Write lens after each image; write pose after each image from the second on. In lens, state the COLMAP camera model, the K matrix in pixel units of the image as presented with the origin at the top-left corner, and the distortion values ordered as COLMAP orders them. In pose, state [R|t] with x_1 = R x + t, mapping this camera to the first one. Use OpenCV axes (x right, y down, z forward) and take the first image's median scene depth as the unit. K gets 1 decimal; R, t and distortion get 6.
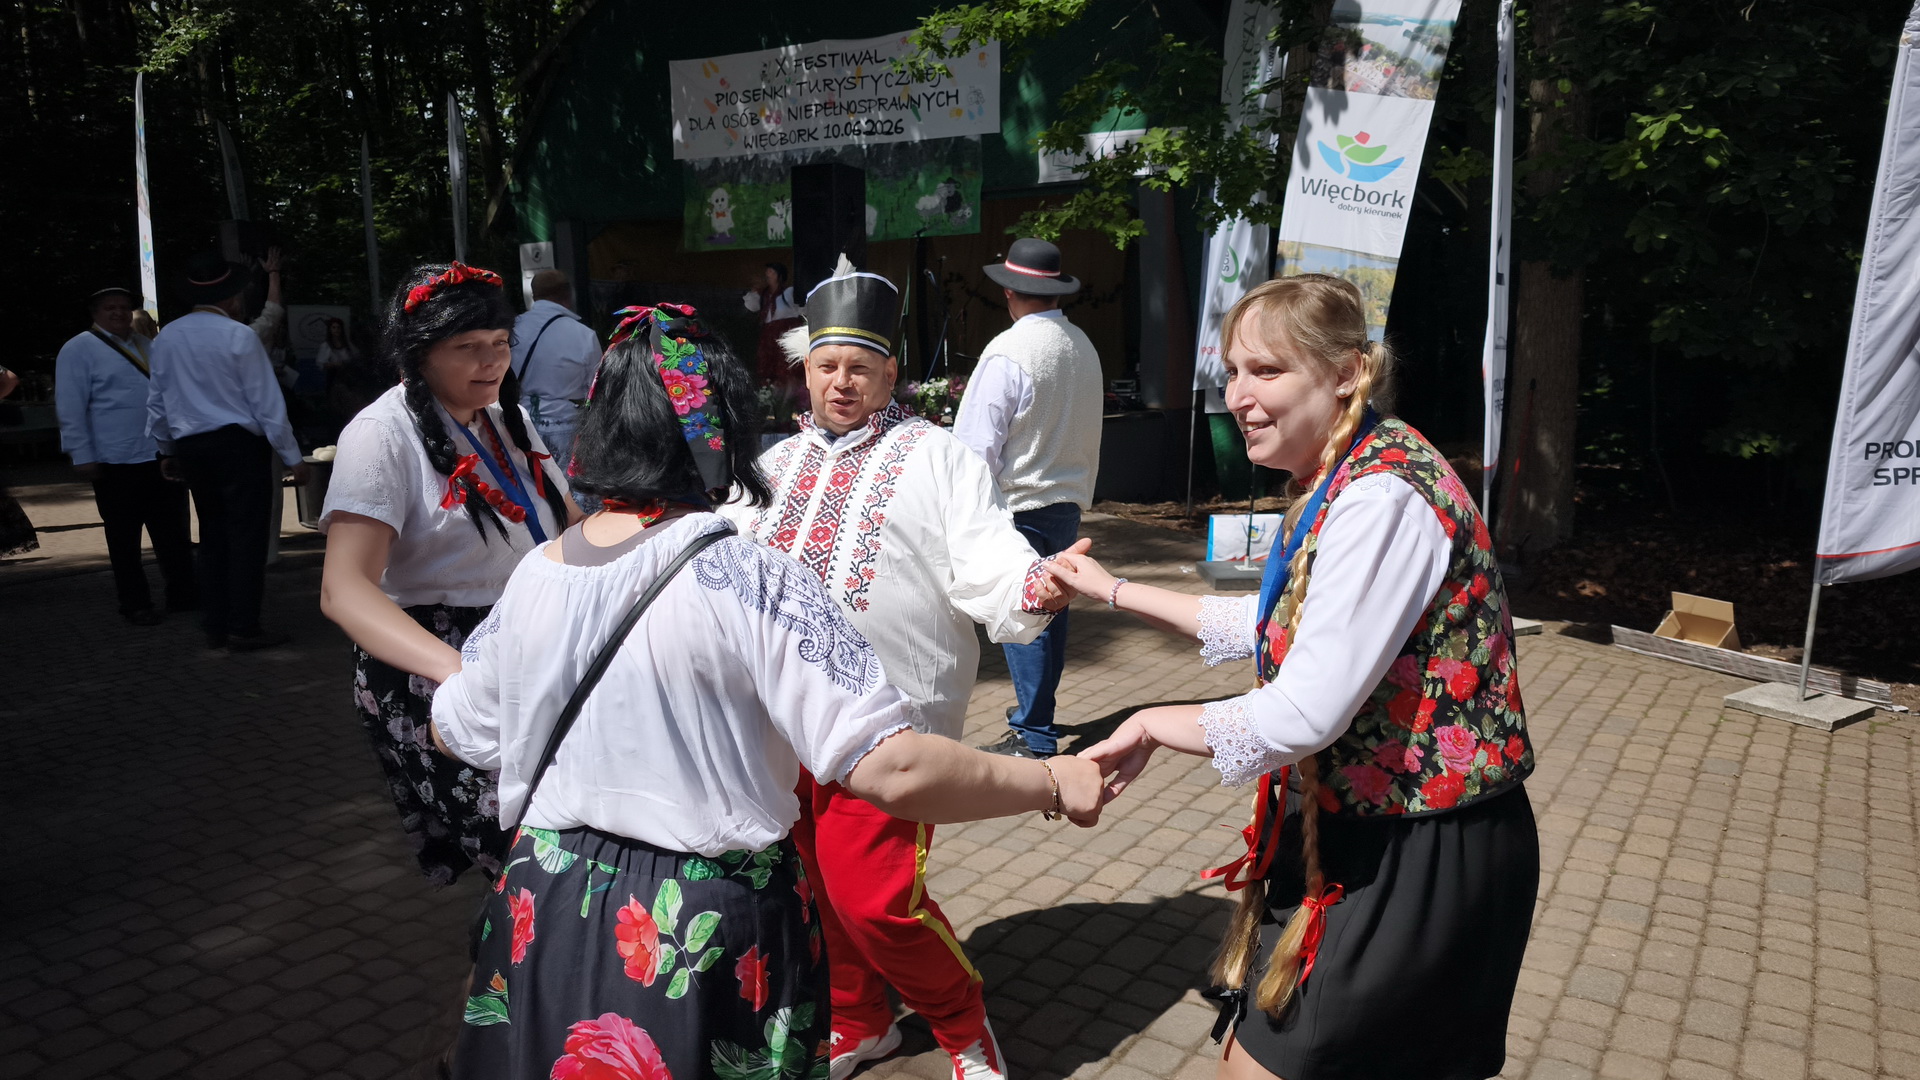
lens RADIAL K [[1313.3, 0, 975.7], [0, 1313.3, 531.7], [0, 0, 1]] dist [0.015187, -0.029752]
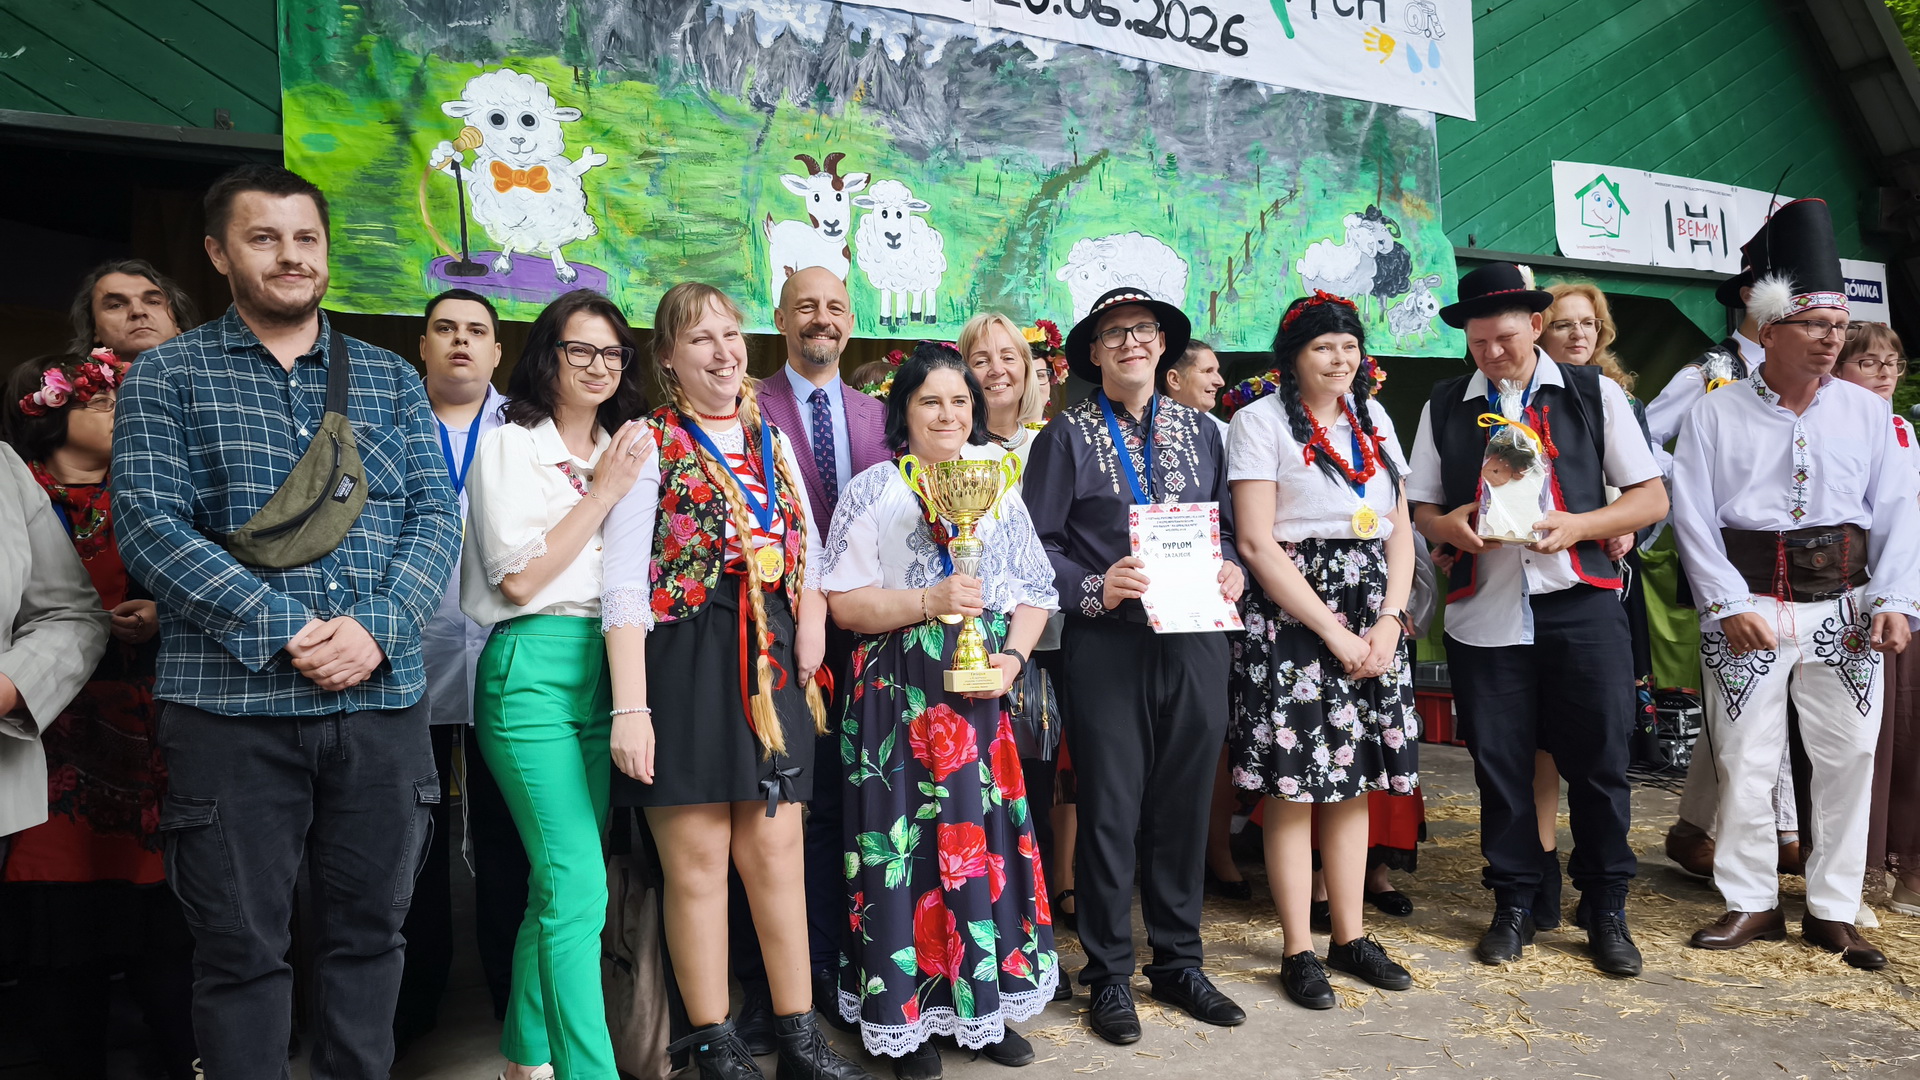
lens RADIAL K [[1313.3, 0, 974.0], [0, 1313.3, 533.6], [0, 0, 1]] dist [0.015187, -0.029752]
pose [[0.539364, 0.006309, 0.842049, -0.372748], [0.152109, 0.982792, -0.104795, -0.151213], [-0.828221, 0.184605, 0.529123, 0.876972]]
